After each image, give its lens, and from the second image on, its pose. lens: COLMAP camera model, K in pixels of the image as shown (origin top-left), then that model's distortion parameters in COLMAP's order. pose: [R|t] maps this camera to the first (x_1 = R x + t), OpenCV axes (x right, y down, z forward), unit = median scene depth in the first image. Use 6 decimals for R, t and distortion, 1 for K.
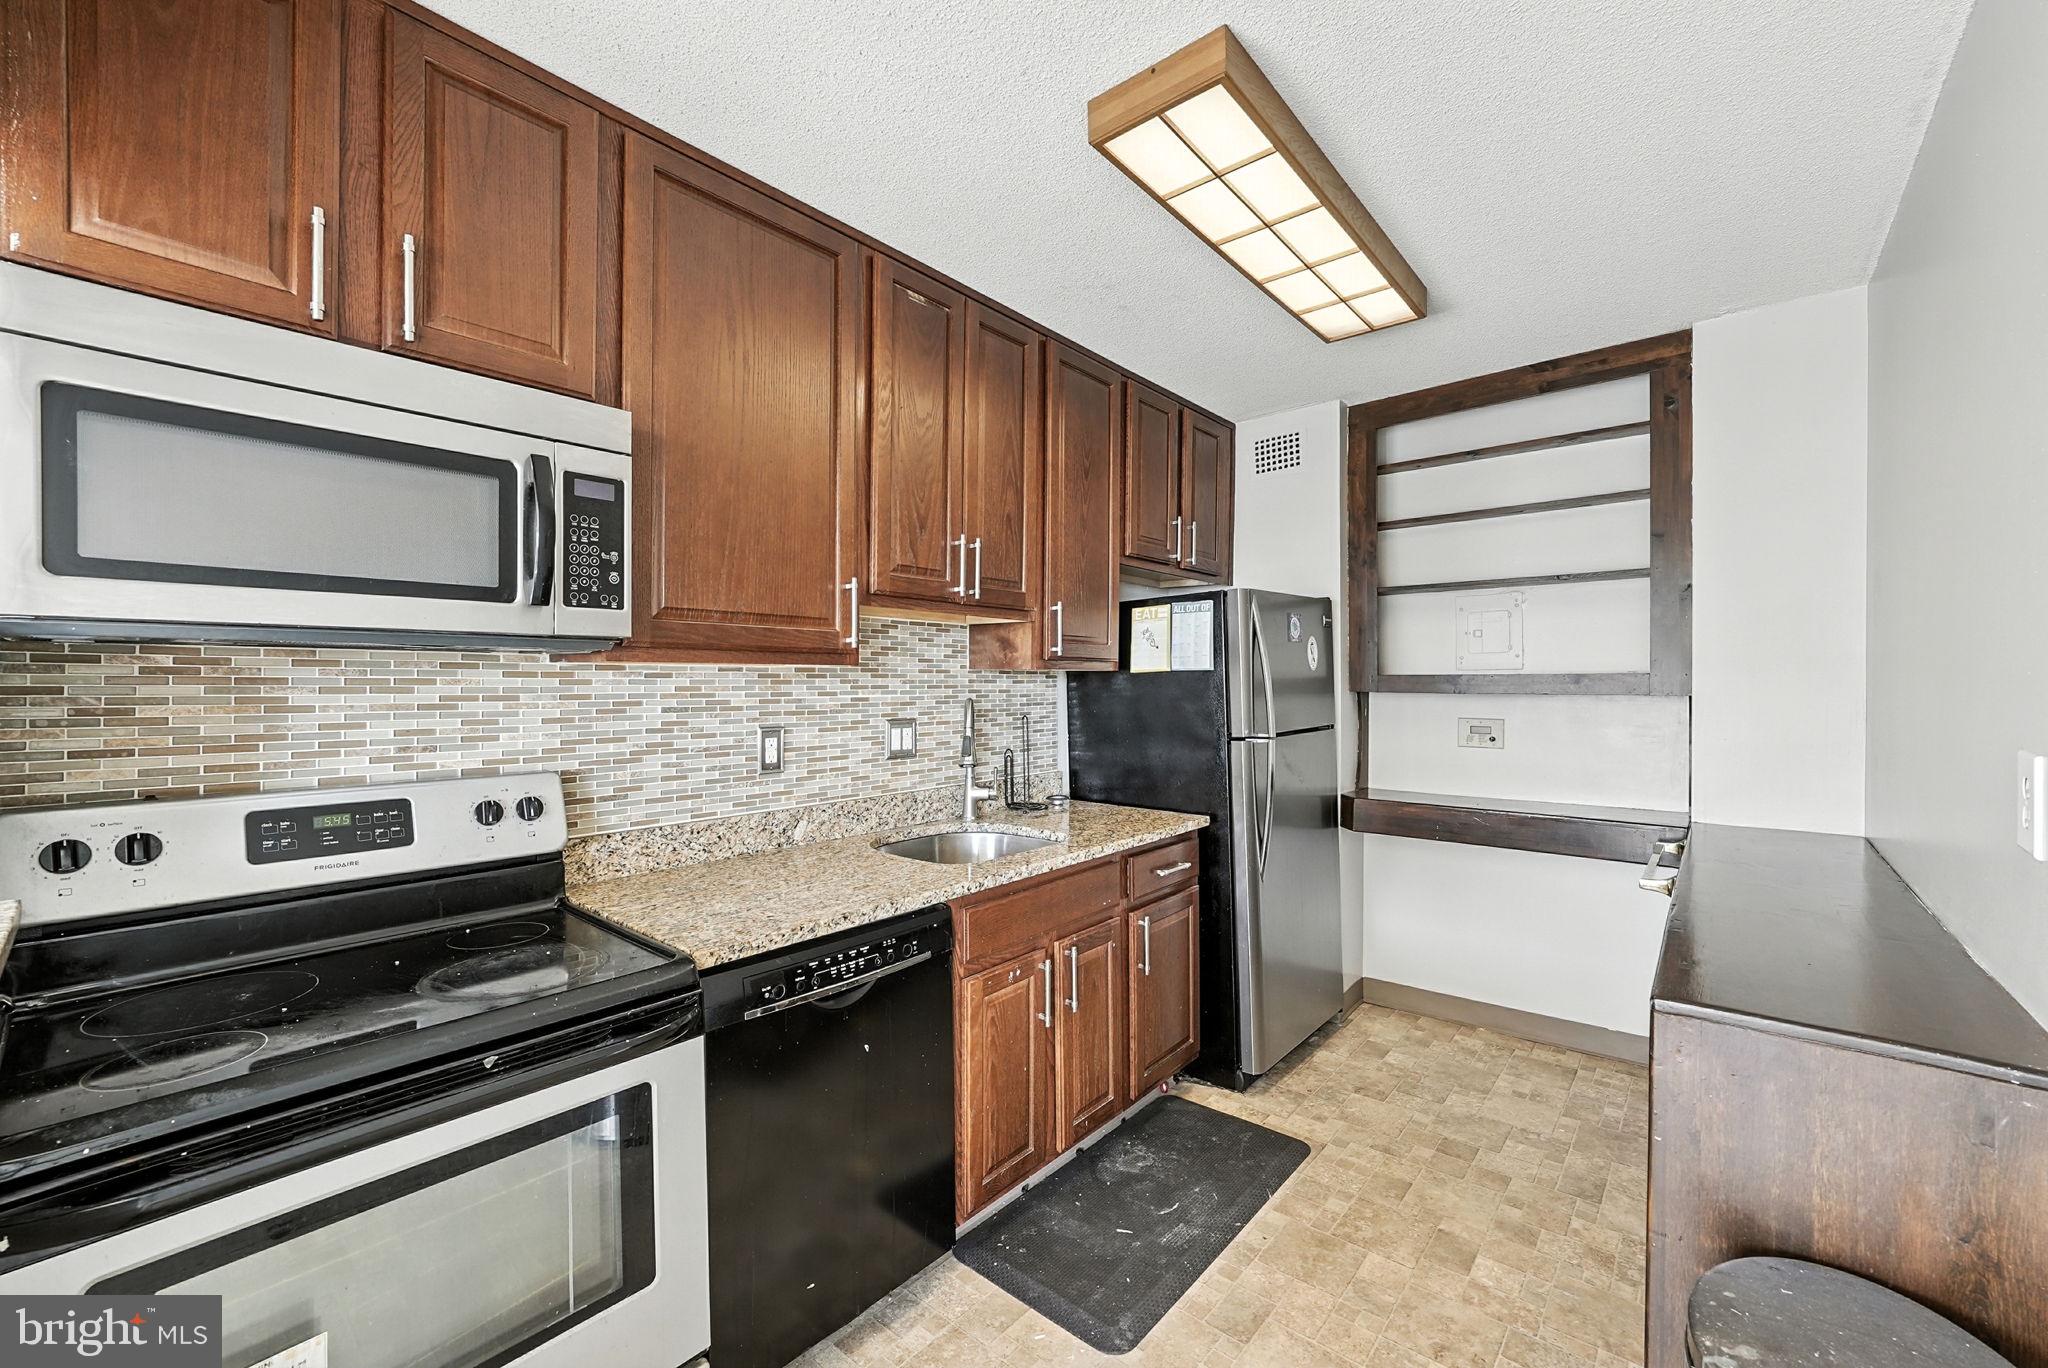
lens RADIAL K [[820.3, 0, 1007.3], [0, 820.3, 688.4], [0, 0, 1]] dist [-0.008690, 0.000492]
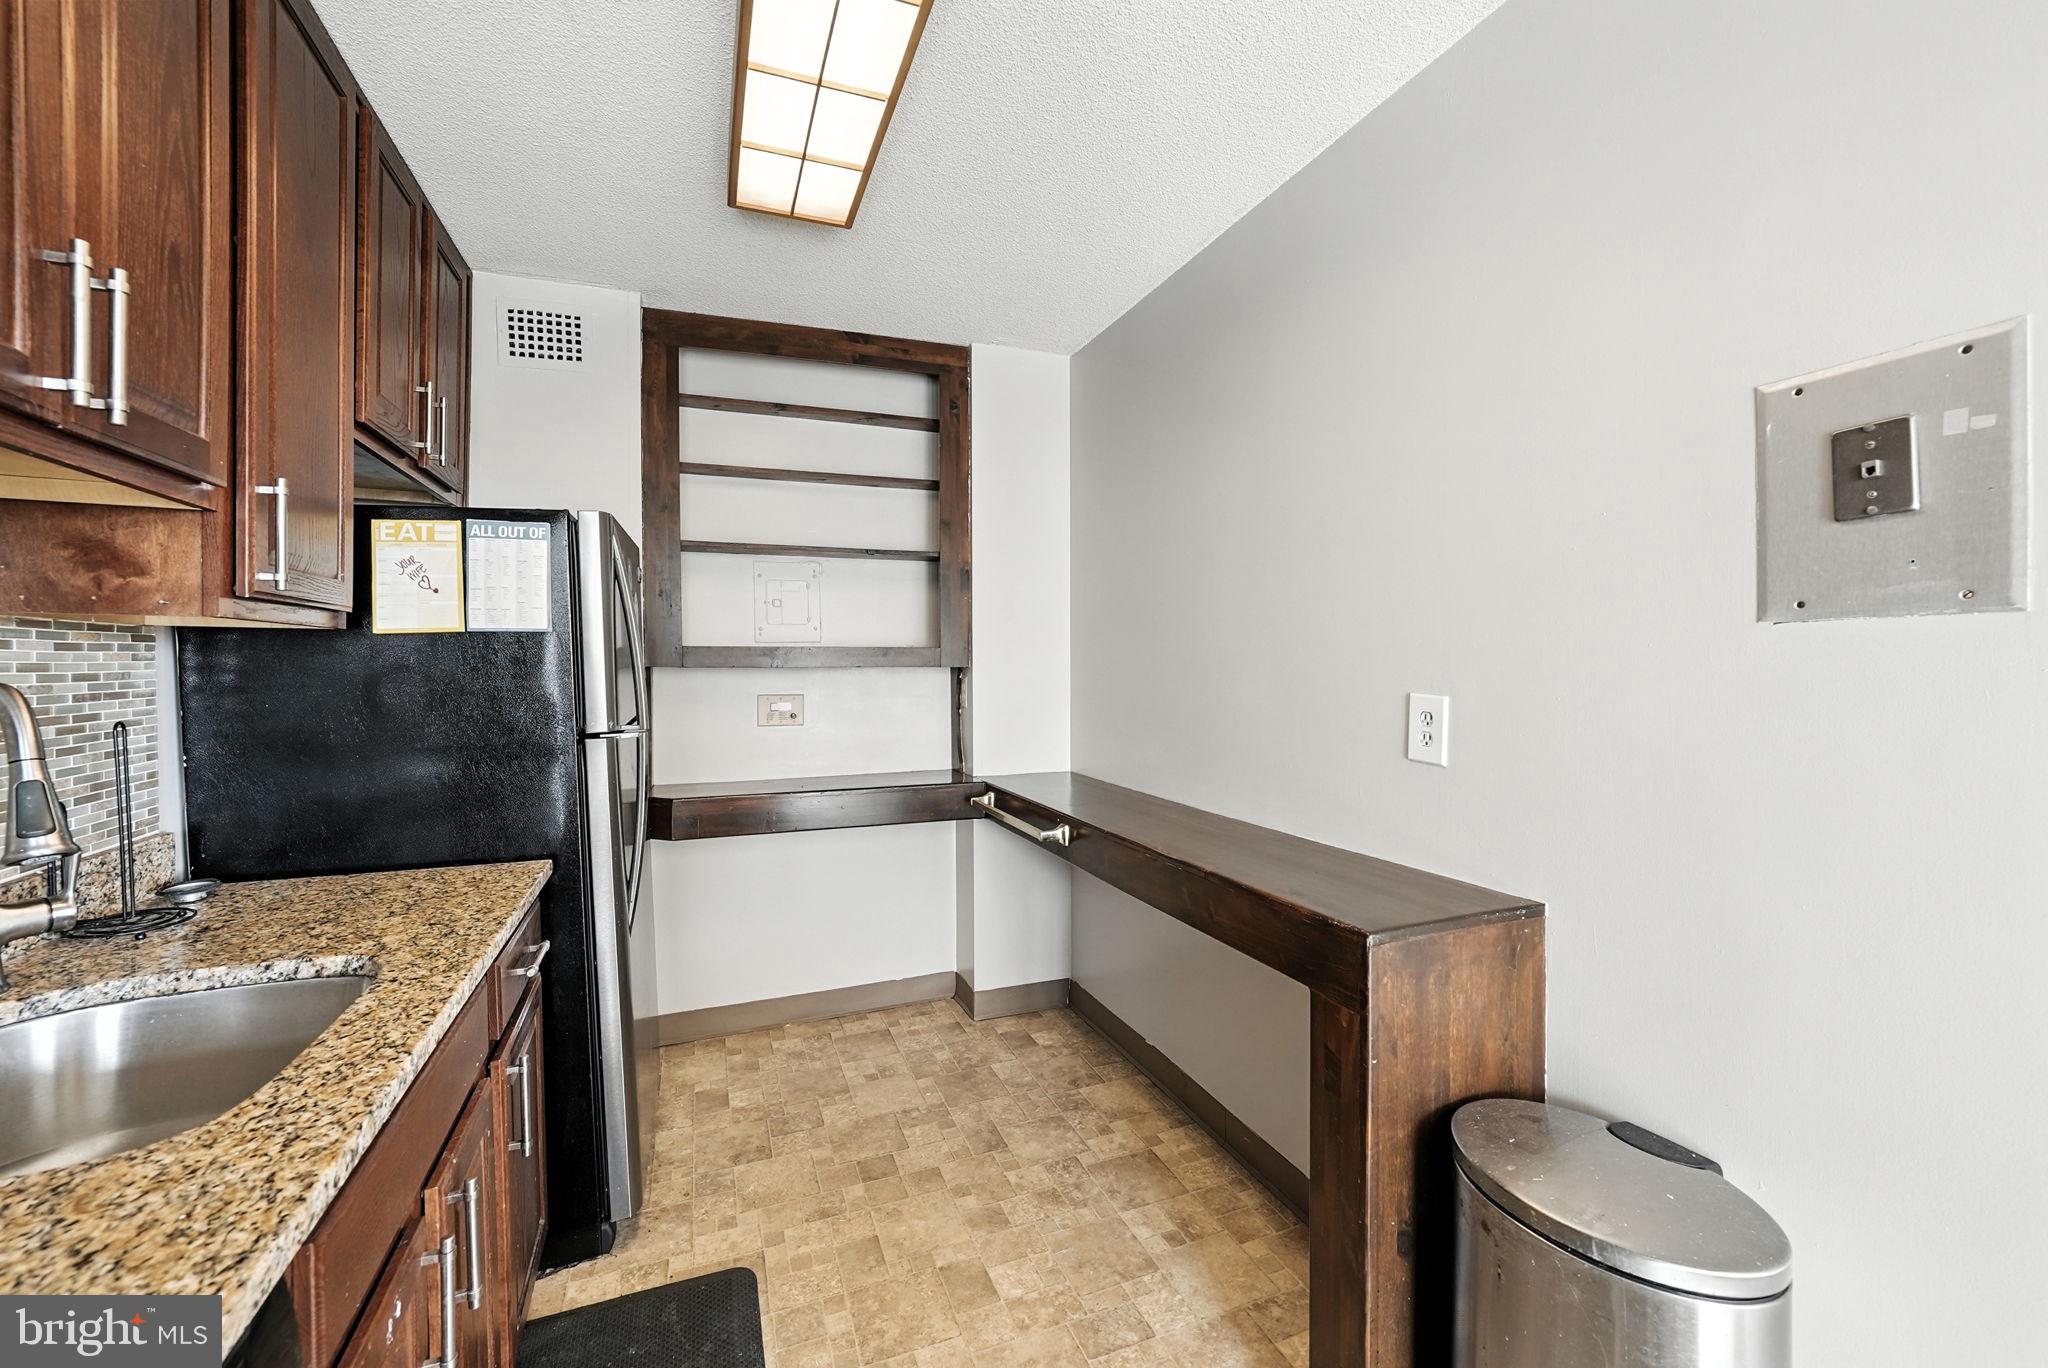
lens RADIAL K [[831.2, 0, 1031.4], [0, 831.2, 675.0], [0, 0, 1]] dist [-0.013310, 0.000221]
pose [[0.453460, -0.013624, 0.891172, -0.152675], [0.009433, 0.999901, 0.010487, 0.007842], [-0.891227, 0.003651, 0.453544, 0.358322]]
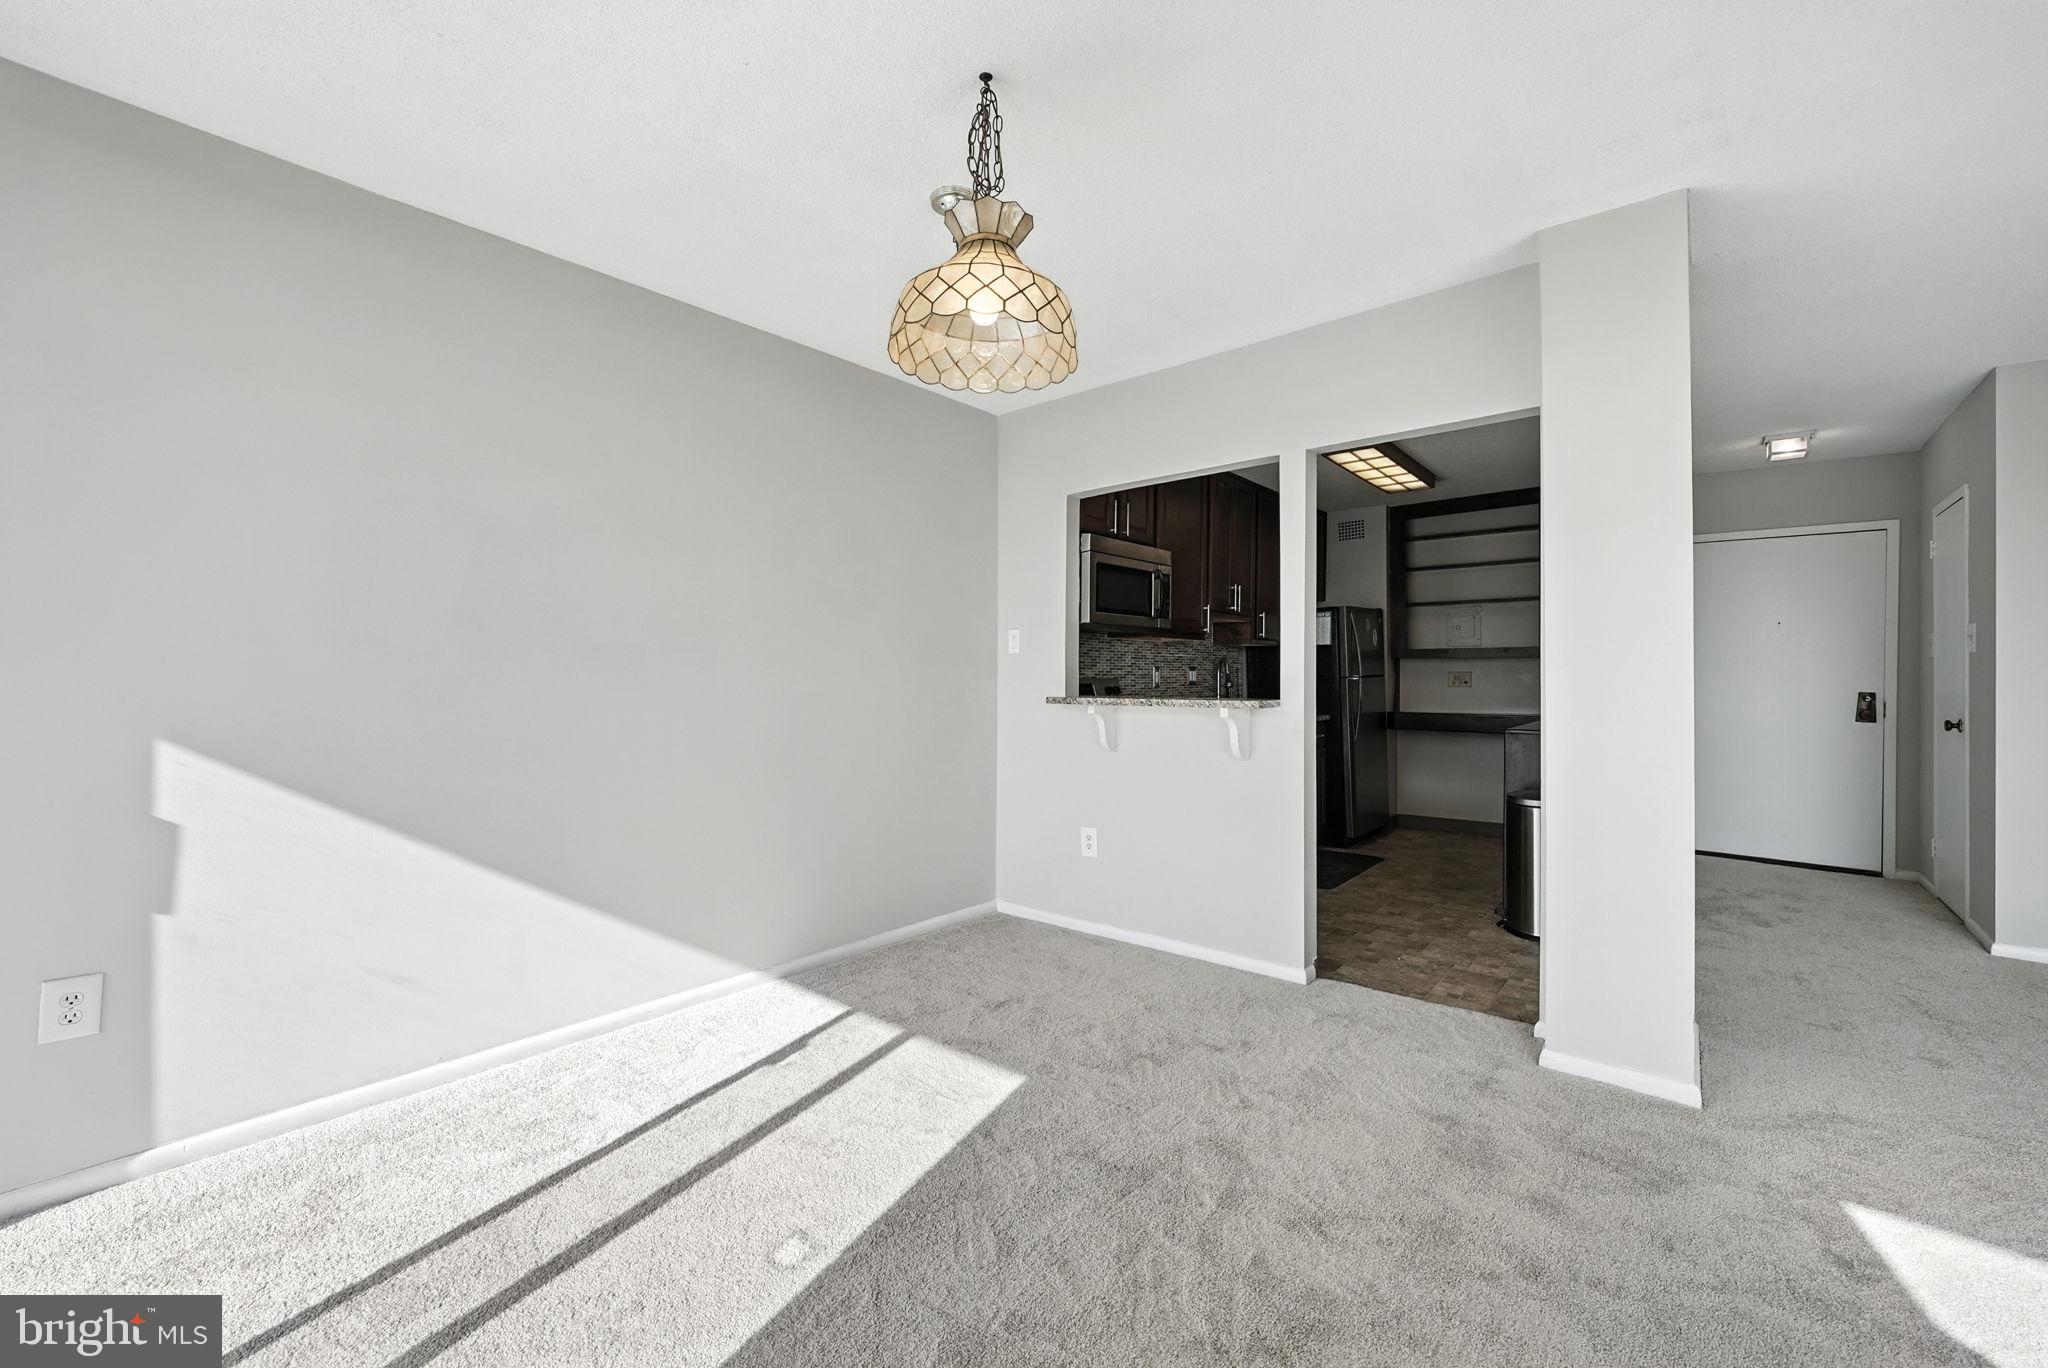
lens RADIAL K [[813.3, 0, 1040.2], [0, 813.3, 674.8], [0, 0, 1]] dist [-0.002681, -0.000311]
pose [[0.999192, 0.002310, 0.040137, -0.547591], [-0.002123, 0.999987, -0.004705, 0.061951], [-0.040148, 0.004616, 0.999183, -0.983987]]
